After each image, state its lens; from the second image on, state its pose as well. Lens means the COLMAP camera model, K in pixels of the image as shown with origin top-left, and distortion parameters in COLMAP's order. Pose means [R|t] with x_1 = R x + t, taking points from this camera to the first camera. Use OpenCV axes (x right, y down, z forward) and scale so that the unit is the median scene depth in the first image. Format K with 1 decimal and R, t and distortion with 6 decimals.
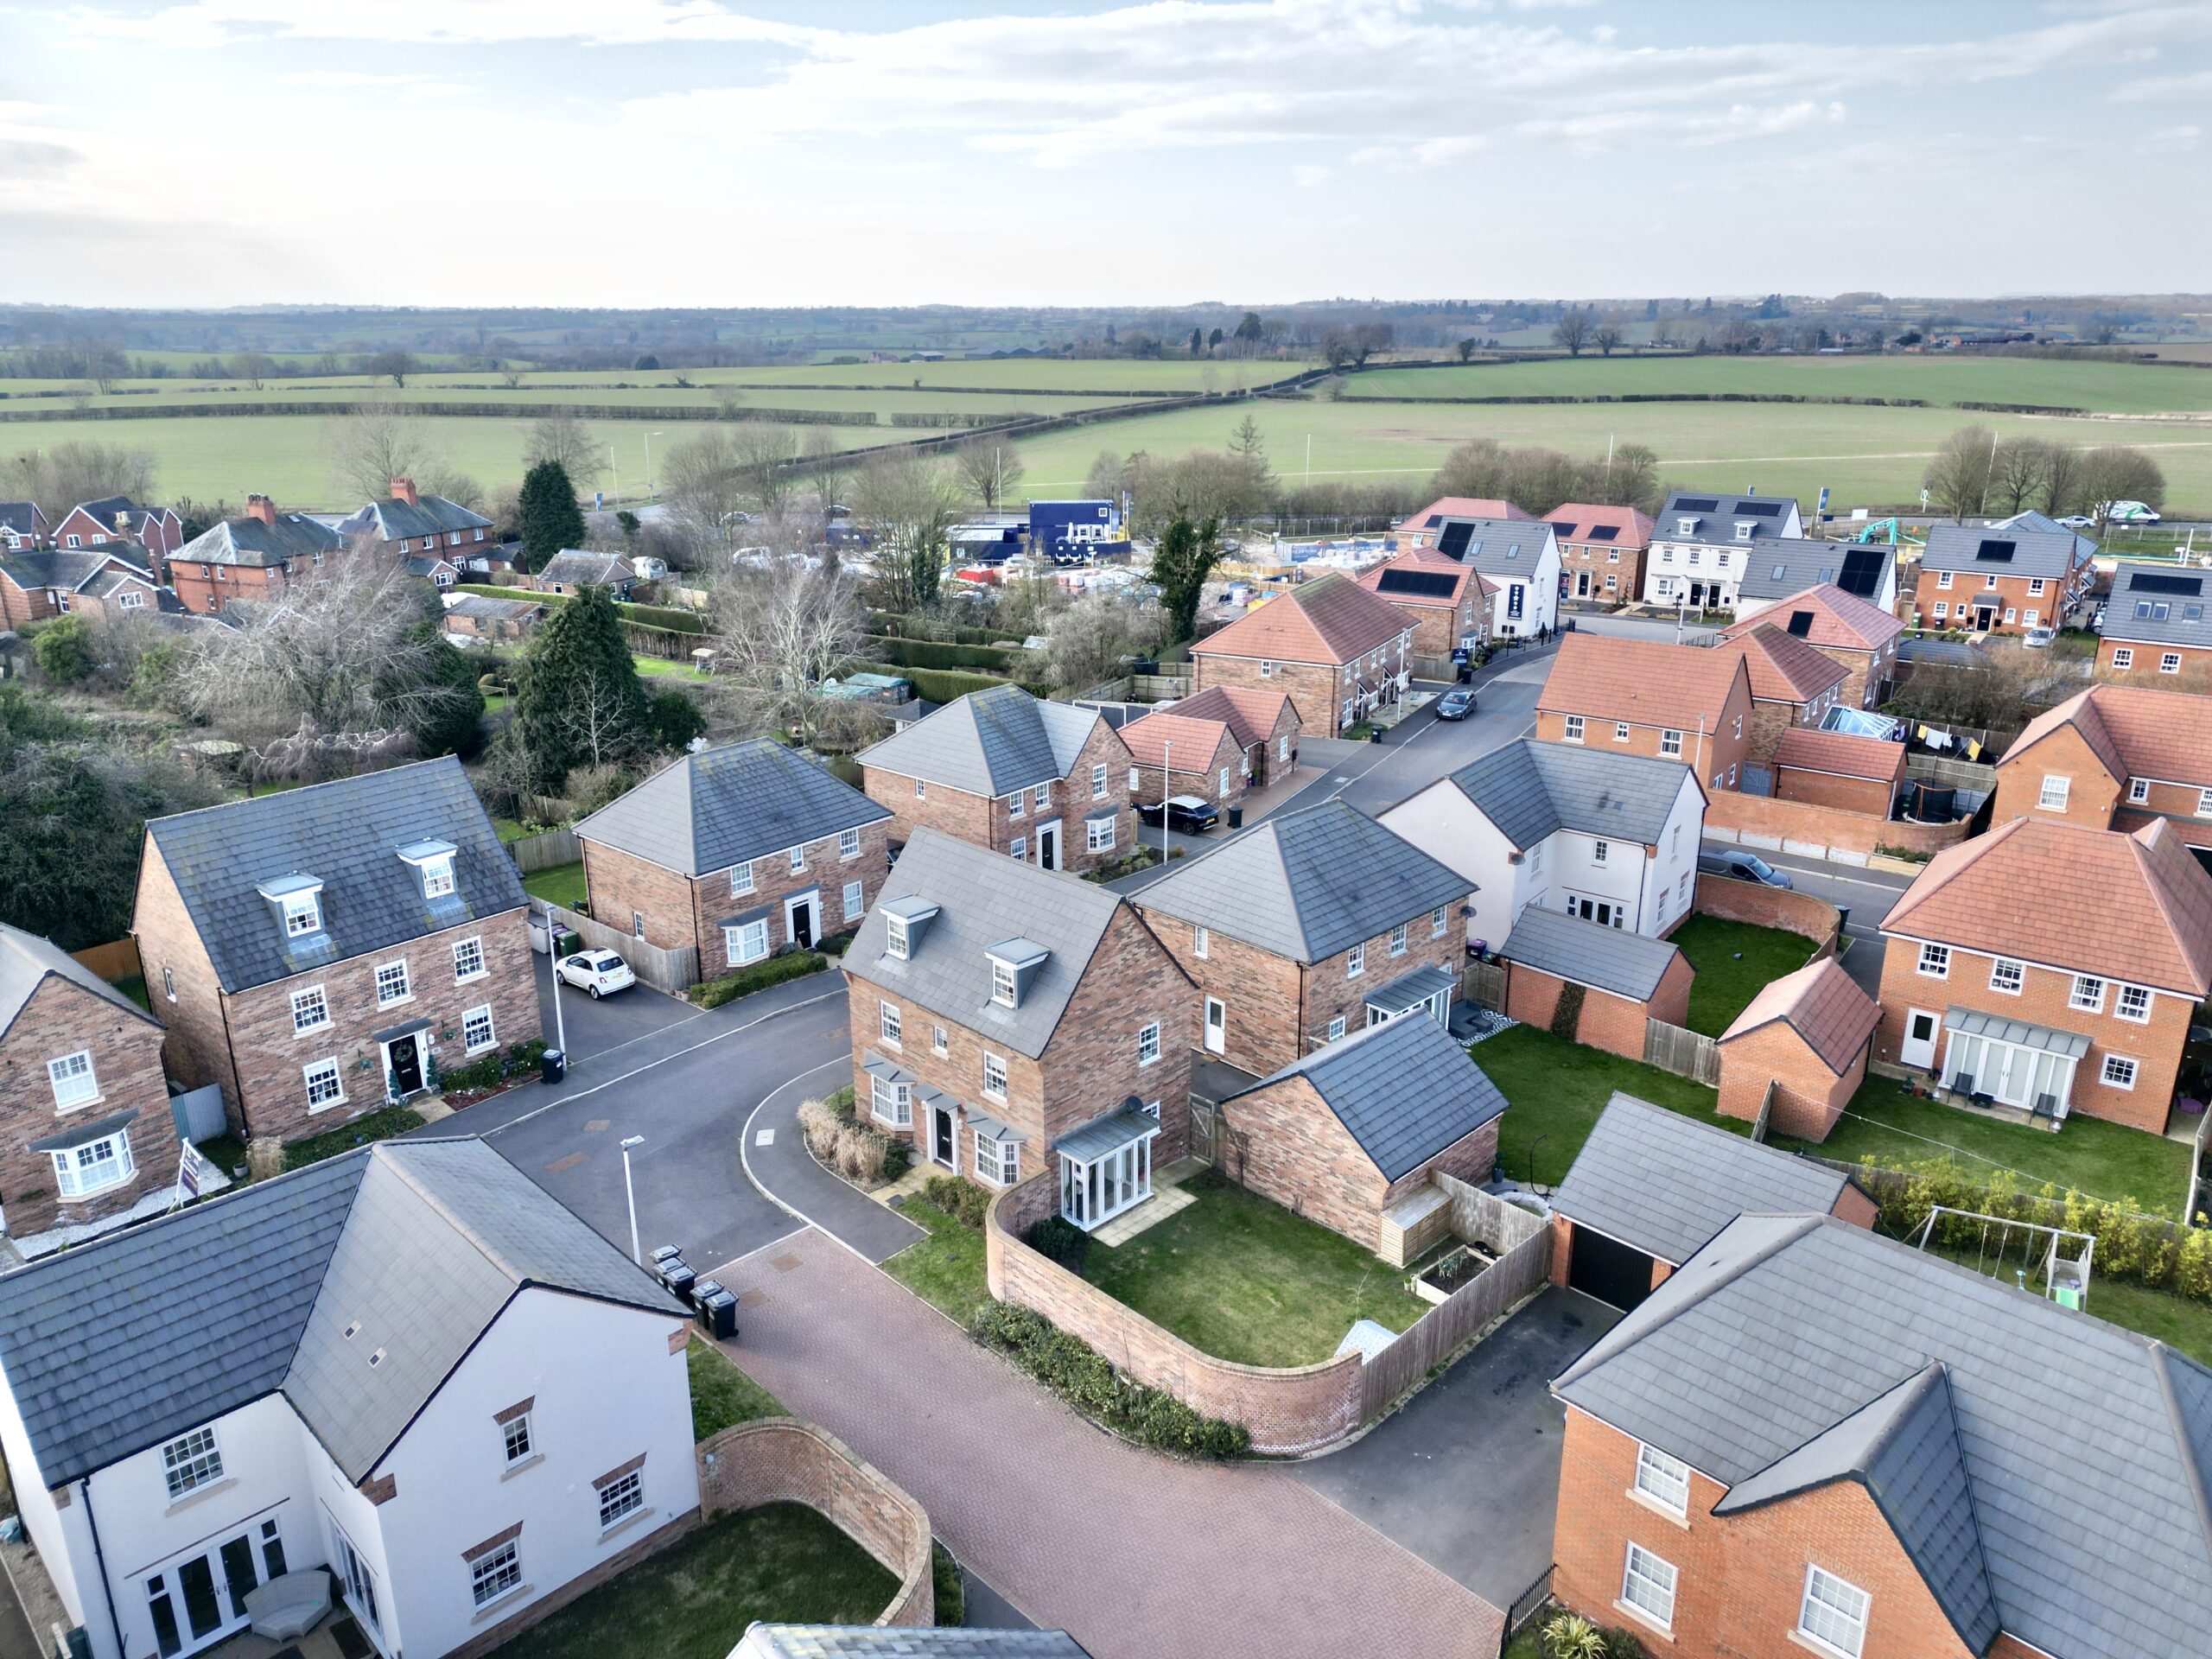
lens RADIAL K [[1548.4, 0, 1106.0], [0, 1548.4, 829.5], [0, 0, 1]] dist [0.080457, -0.070405]
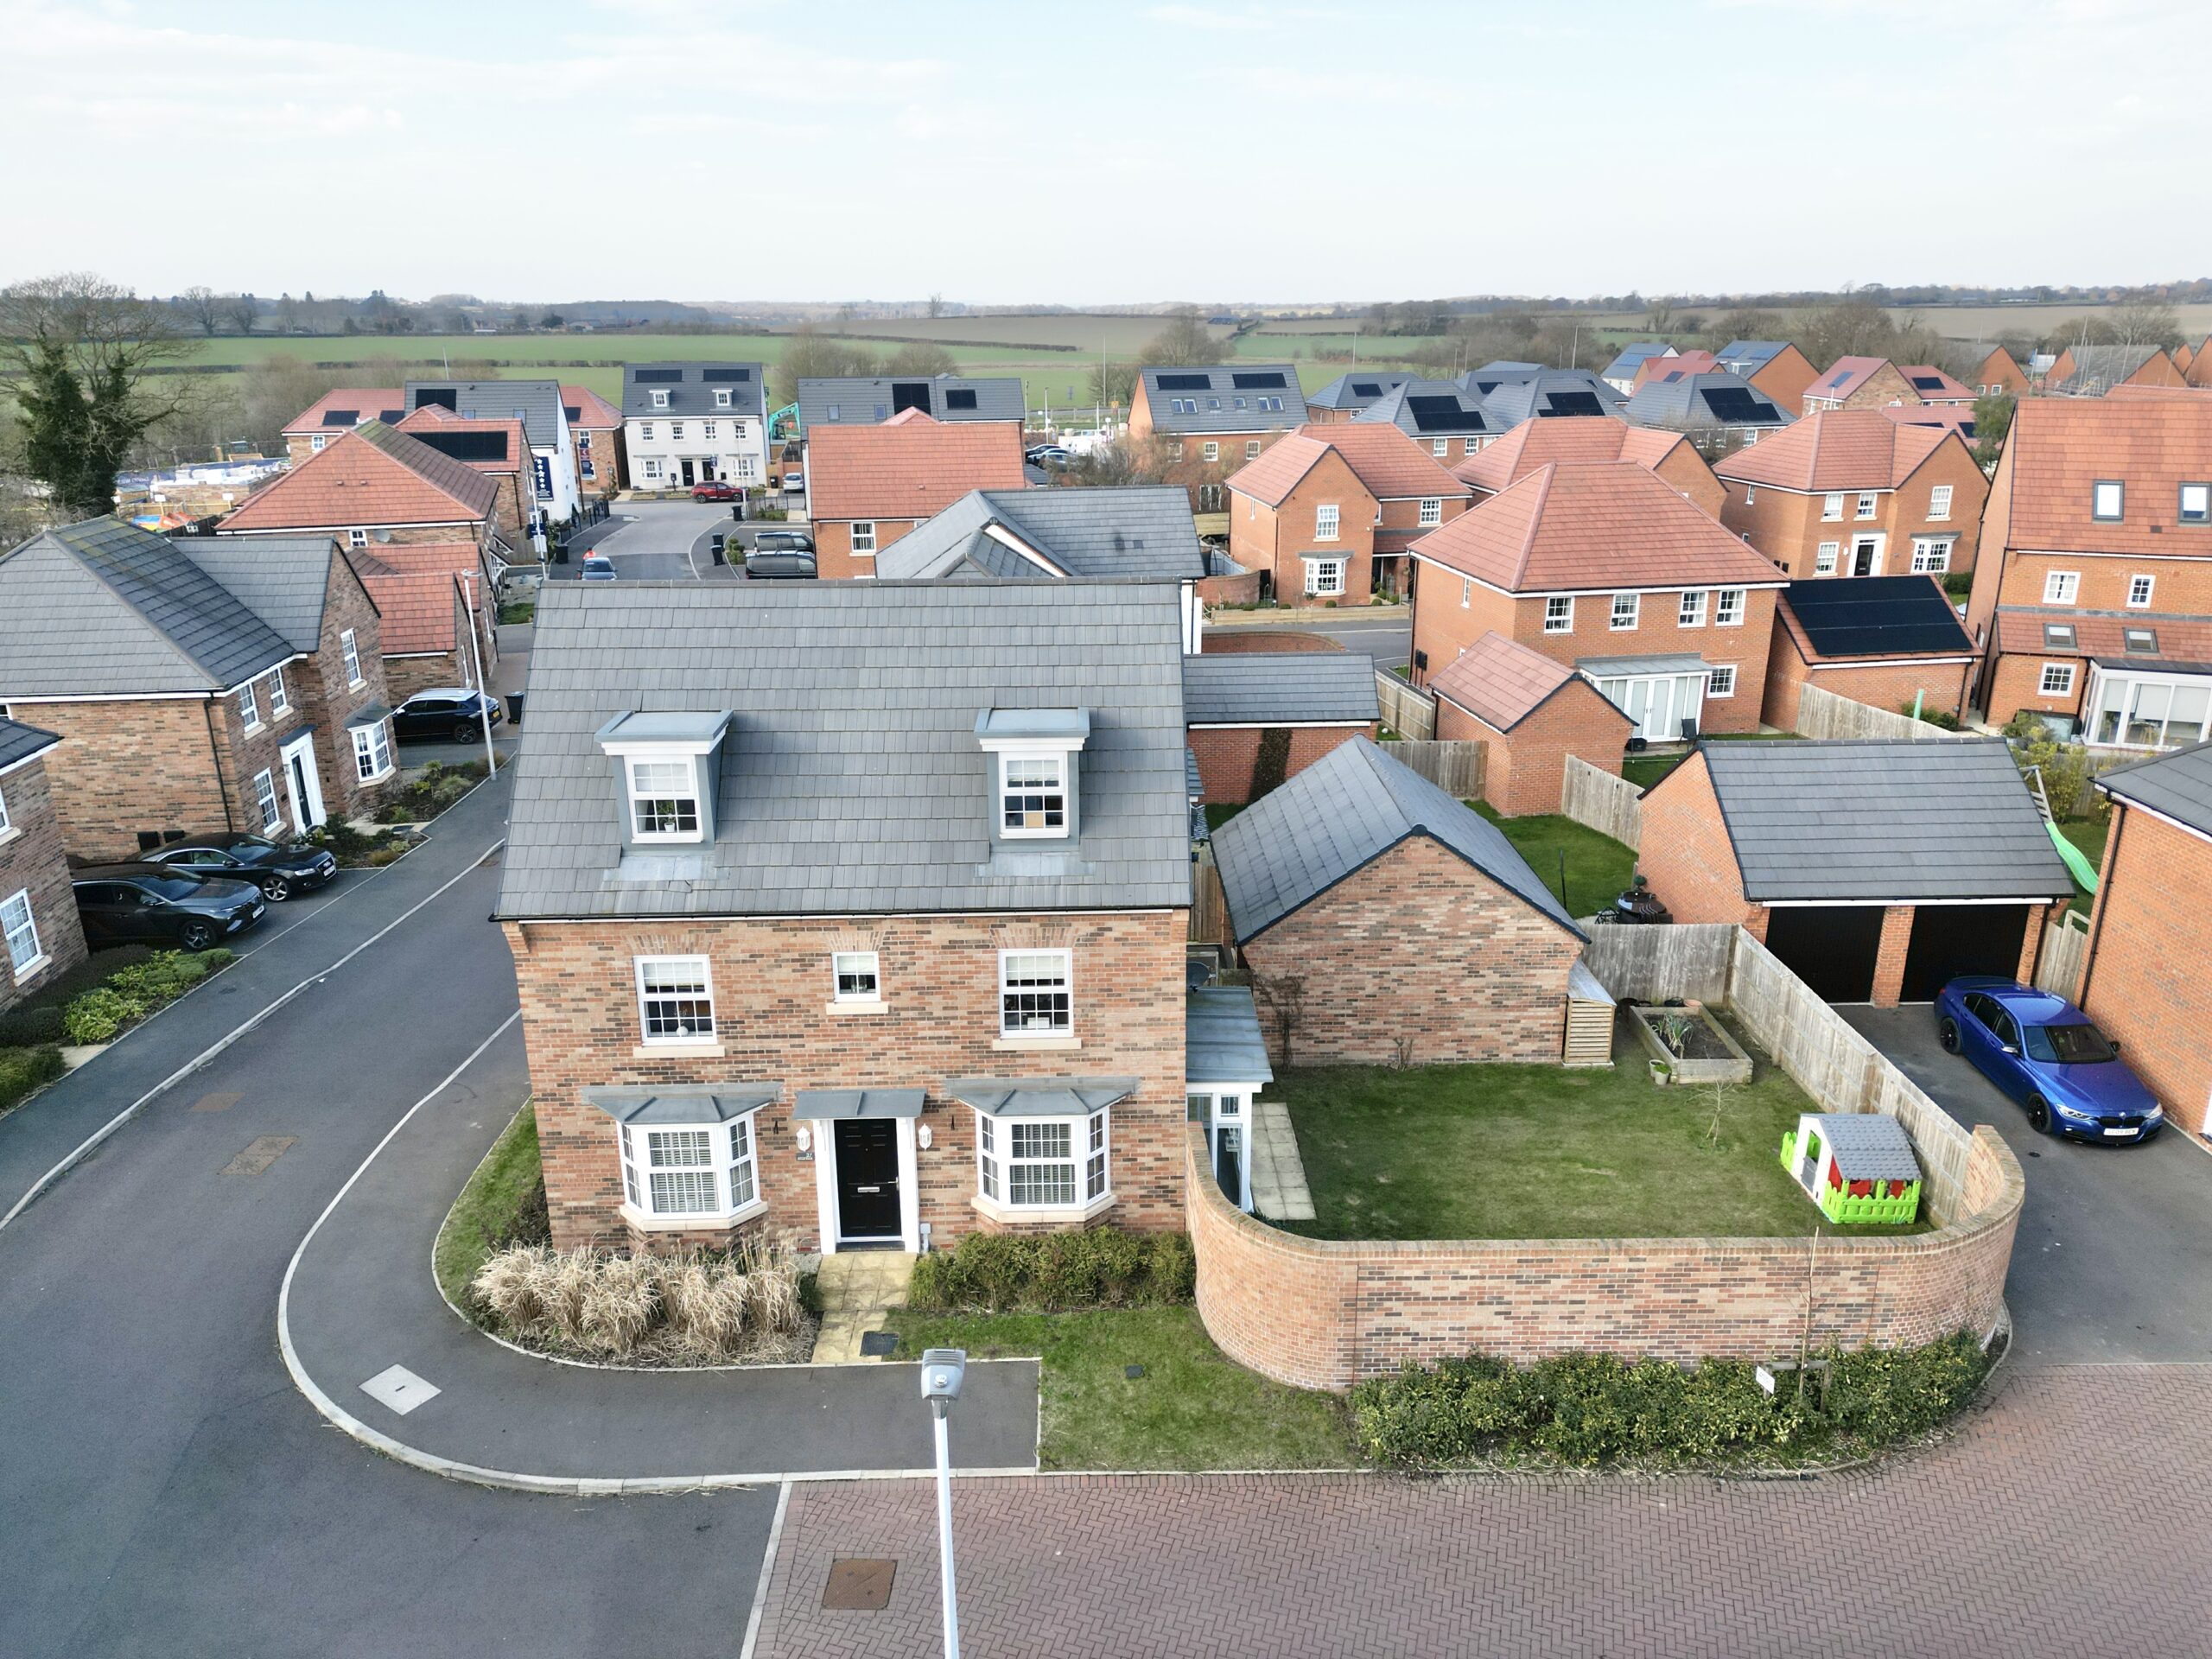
lens RADIAL K [[1548.4, 0, 1106.0], [0, 1548.4, 829.5], [0, 0, 1]] dist [0.080457, -0.070405]
pose [[0.692407, -0.231673, 0.683301, -0.320269], [0.234140, 0.967942, 0.090921, 0.061312], [-0.682460, 0.097033, 0.724454, 0.543356]]
